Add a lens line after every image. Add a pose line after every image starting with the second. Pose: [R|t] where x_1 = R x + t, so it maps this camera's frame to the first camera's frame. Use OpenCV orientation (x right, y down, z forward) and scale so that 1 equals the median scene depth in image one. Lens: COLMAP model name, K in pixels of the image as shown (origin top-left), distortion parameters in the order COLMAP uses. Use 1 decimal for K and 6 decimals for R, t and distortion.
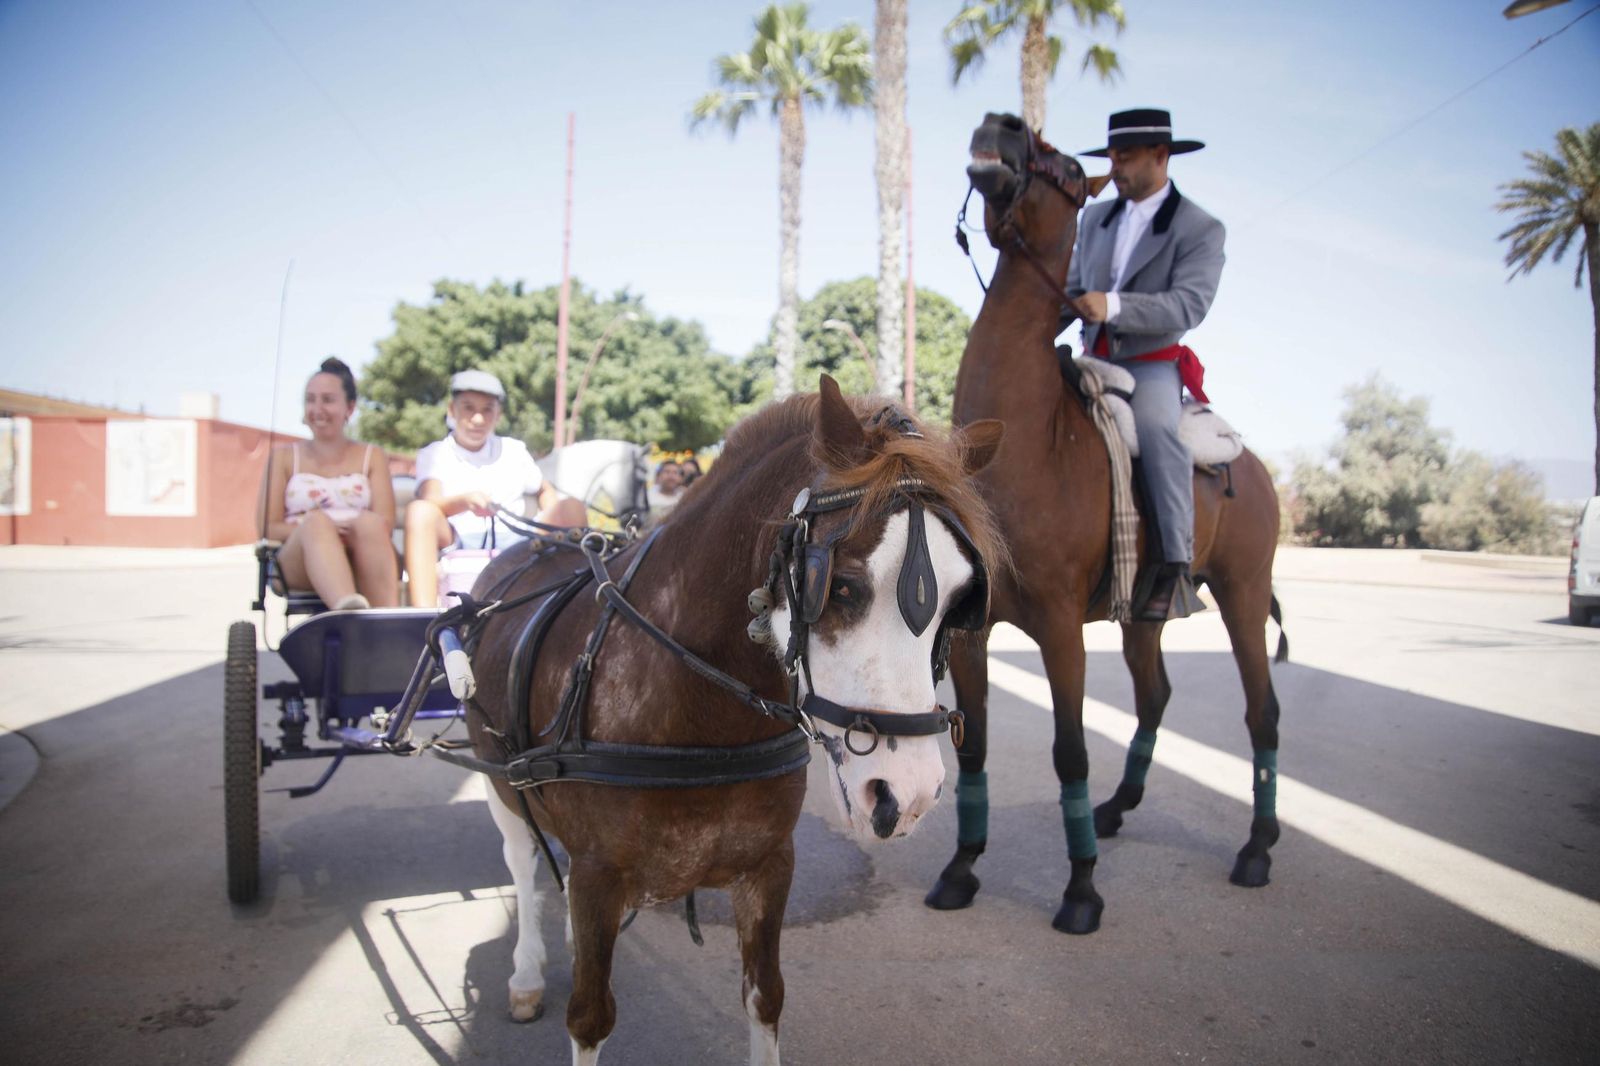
lens RADIAL K [[1112.3, 0, 823.4], [0, 1112.3, 514.3], [0, 0, 1]] dist [-0.122588, 0.135157]
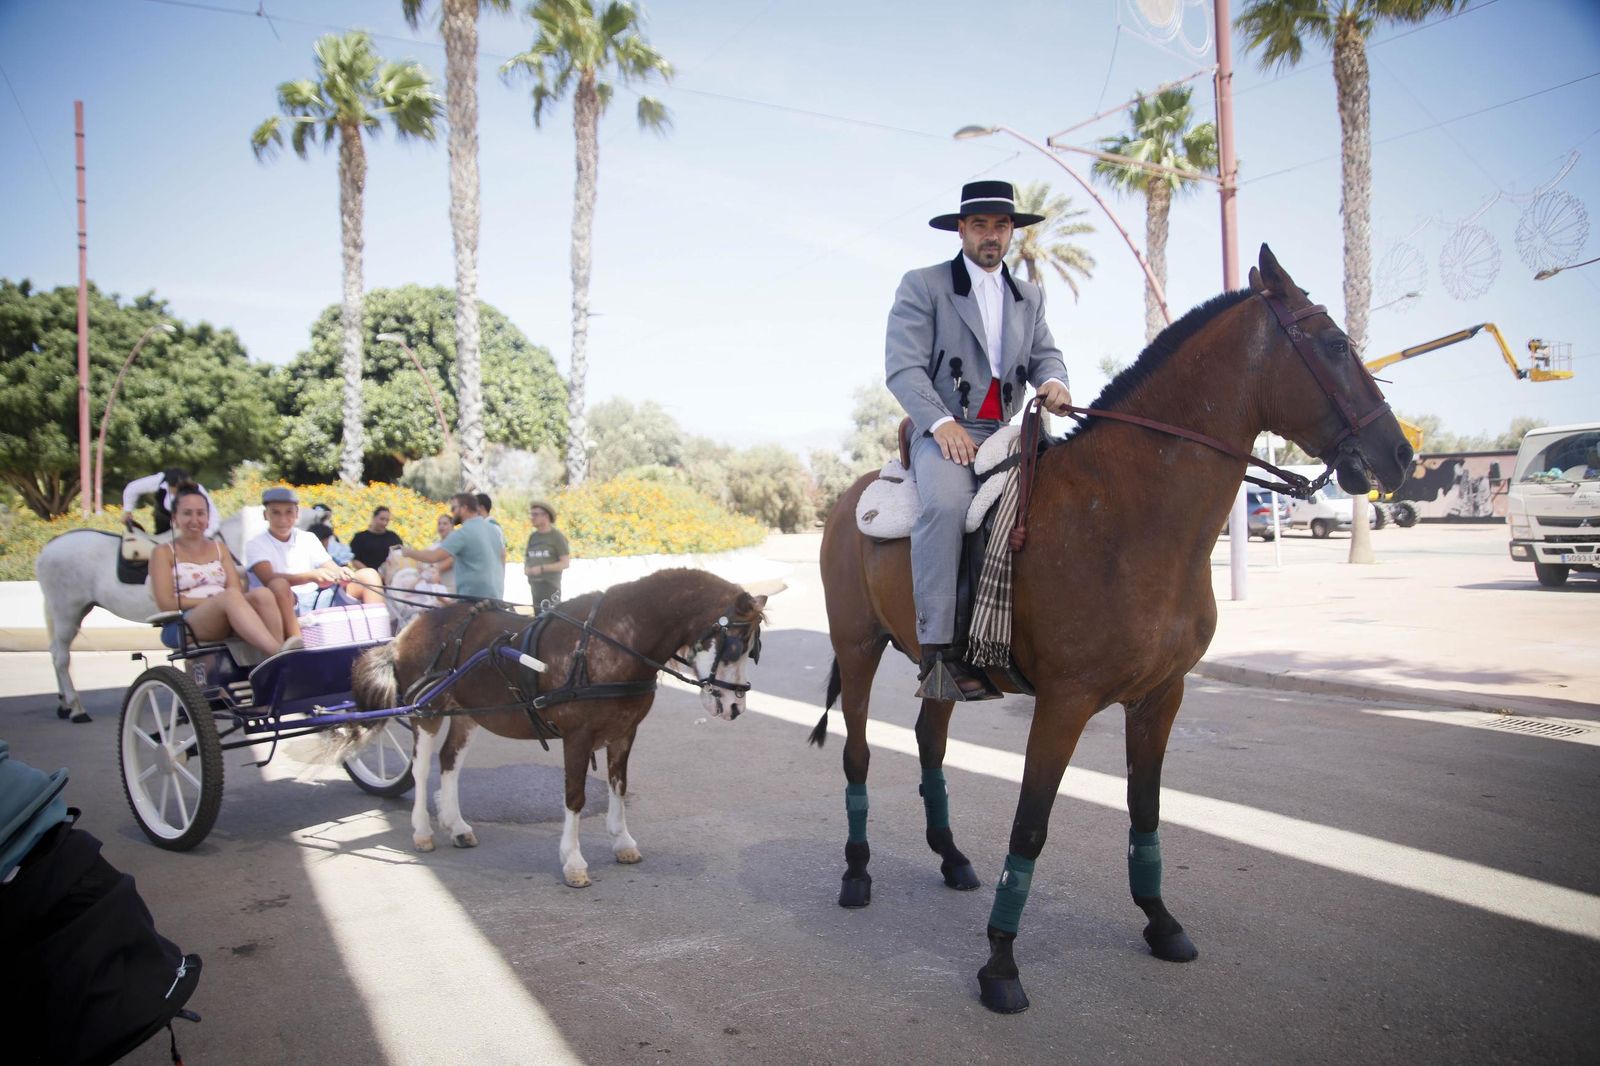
lens RADIAL K [[1151.3, 0, 786.1], [0, 1151.3, 501.7], [0, 0, 1]] dist [-0.054793, 0.005752]
pose [[0.926458, -0.042232, 0.374020, -0.060492], [0.042268, 0.999073, 0.008110, -0.016909], [-0.374016, 0.008296, 0.927385, -0.127730]]
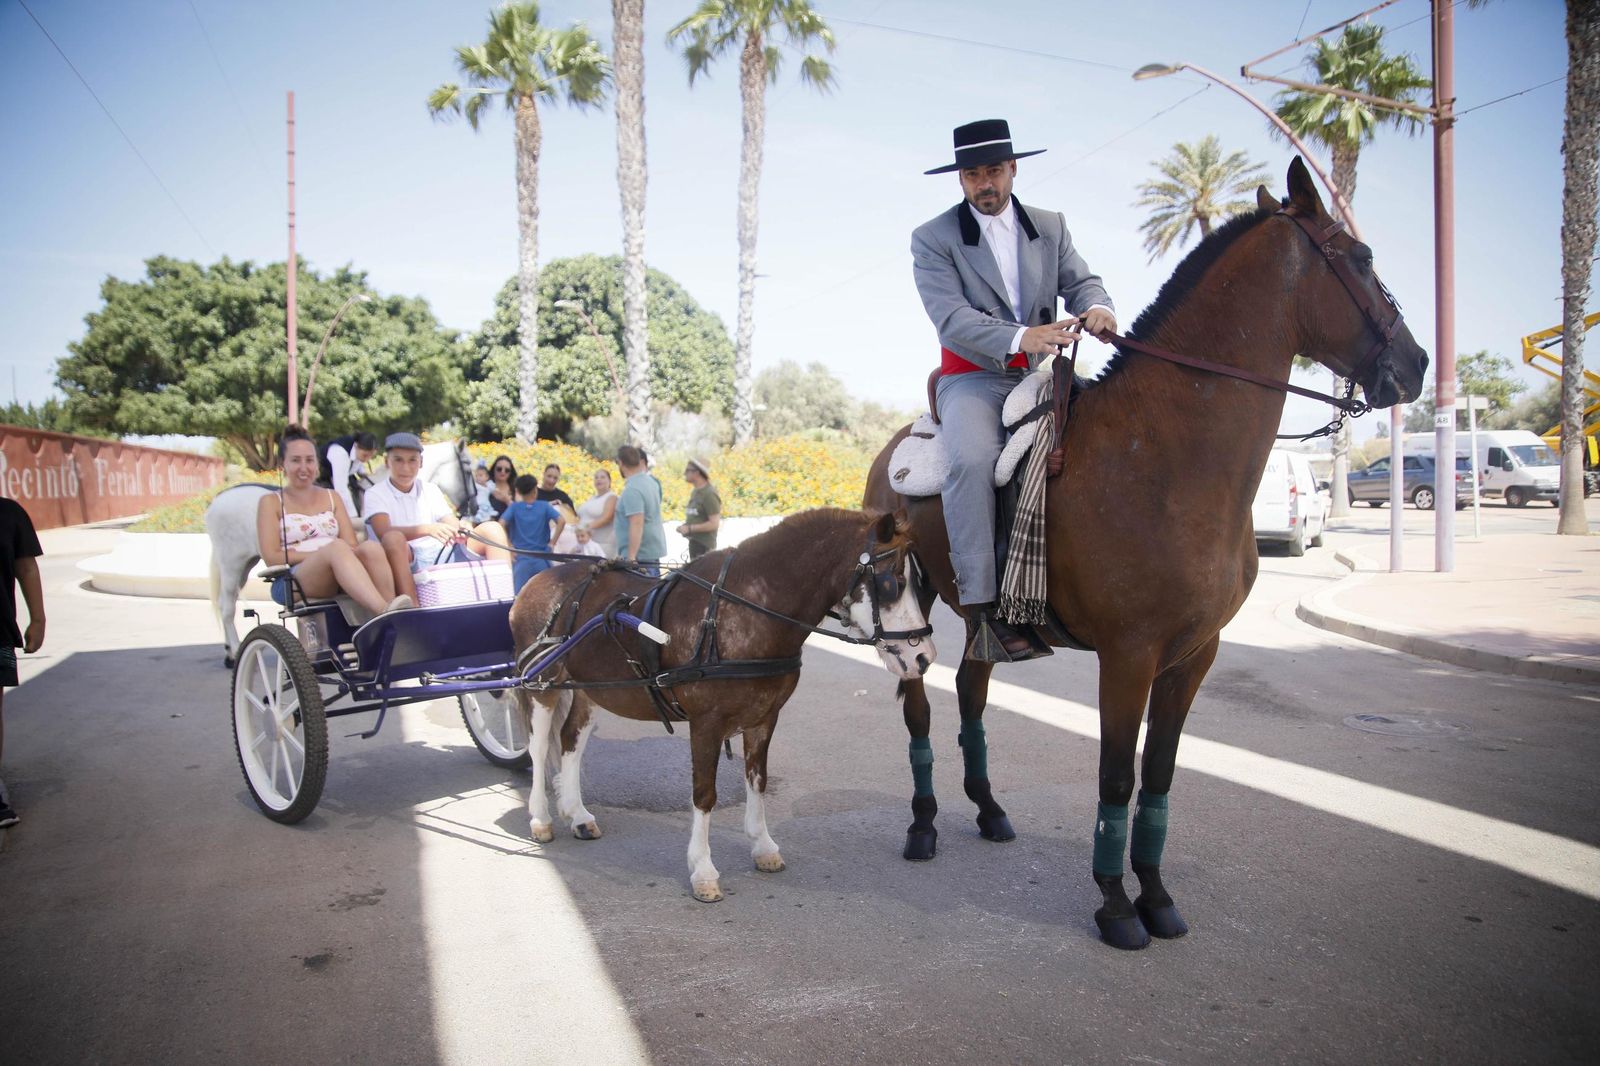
lens RADIAL K [[1098.9, 0, 794.8], [0, 1098.9, 507.7], [0, 0, 1]] dist [-0.113887, 0.091933]
pose [[0.969880, -0.046293, 0.239142, -0.042504], [0.038167, 0.998529, 0.038501, -0.011875], [-0.240573, -0.028214, 0.970221, -0.076049]]
